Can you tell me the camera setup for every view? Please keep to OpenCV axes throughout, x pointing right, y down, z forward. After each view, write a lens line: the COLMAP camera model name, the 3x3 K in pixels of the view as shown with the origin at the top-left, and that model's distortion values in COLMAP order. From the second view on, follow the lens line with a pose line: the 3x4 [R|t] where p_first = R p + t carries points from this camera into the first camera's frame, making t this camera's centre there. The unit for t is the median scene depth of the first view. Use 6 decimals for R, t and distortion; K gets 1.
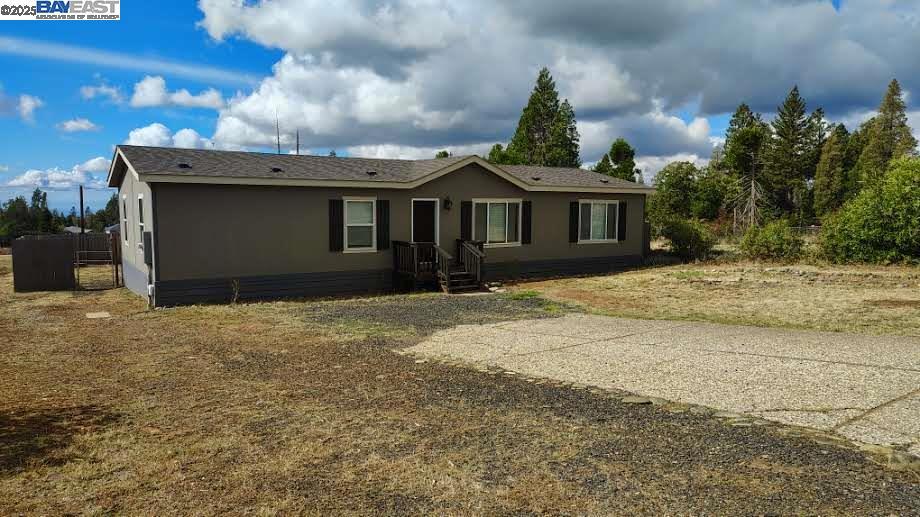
lens RADIAL K [[636.6, 0, 462.2], [0, 636.6, 262.4], [0, 0, 1]] dist [0.022197, -0.008092]
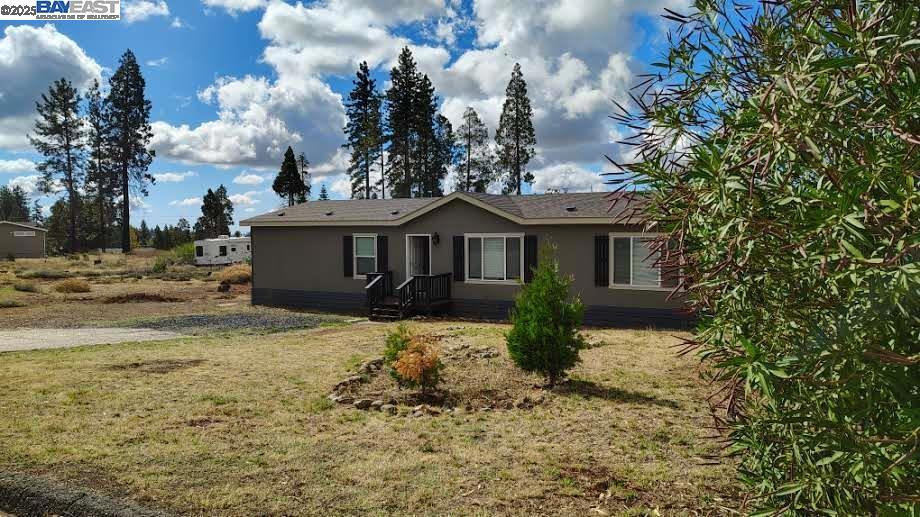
lens RADIAL K [[636.6, 0, 460.2], [0, 636.6, 257.7], [0, 0, 1]] dist [0.022197, -0.008092]
pose [[0.493906, 0.028111, -0.869061, 0.741197], [-0.072824, 0.997303, -0.009128, -0.044079], [0.866461, 0.067796, 0.494621, 0.418557]]
